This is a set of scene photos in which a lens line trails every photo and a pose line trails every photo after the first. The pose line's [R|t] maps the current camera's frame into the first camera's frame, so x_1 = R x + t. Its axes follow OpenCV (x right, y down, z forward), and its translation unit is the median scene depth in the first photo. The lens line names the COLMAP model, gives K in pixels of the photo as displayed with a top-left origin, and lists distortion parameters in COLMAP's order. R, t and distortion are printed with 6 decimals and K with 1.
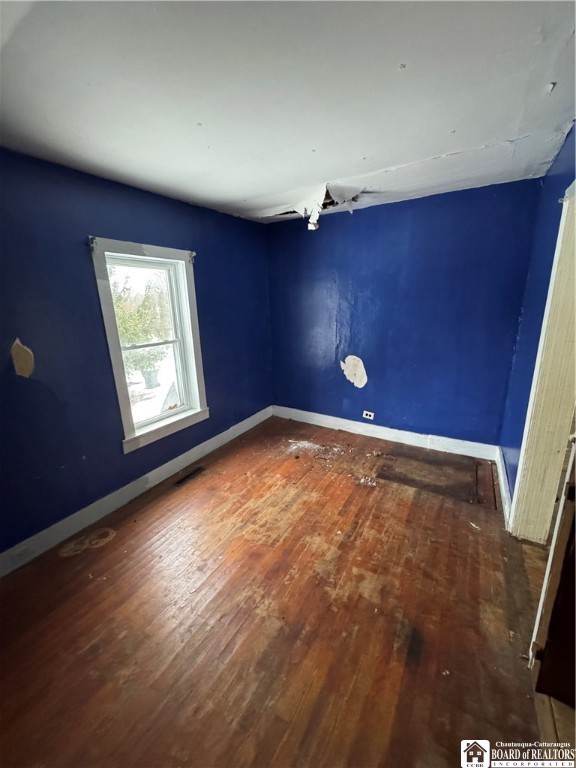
lens RADIAL K [[304.6, 0, 288.2], [0, 304.6, 383.9], [0, 0, 1]] dist [-0.001967, 0.000027]
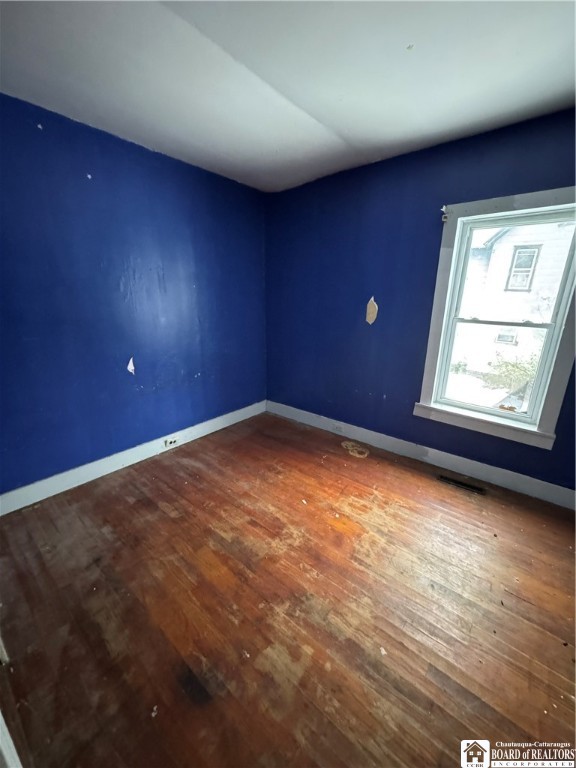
lens RADIAL K [[304.6, 0, 287.1], [0, 304.6, 381.8], [0, 0, 1]] dist [-0.001967, 0.000027]
pose [[-0.151041, 0.311594, -0.938134, 0.674764], [-0.257382, 0.903893, 0.341660, -0.170490], [0.954432, 0.293063, -0.056326, 0.791712]]
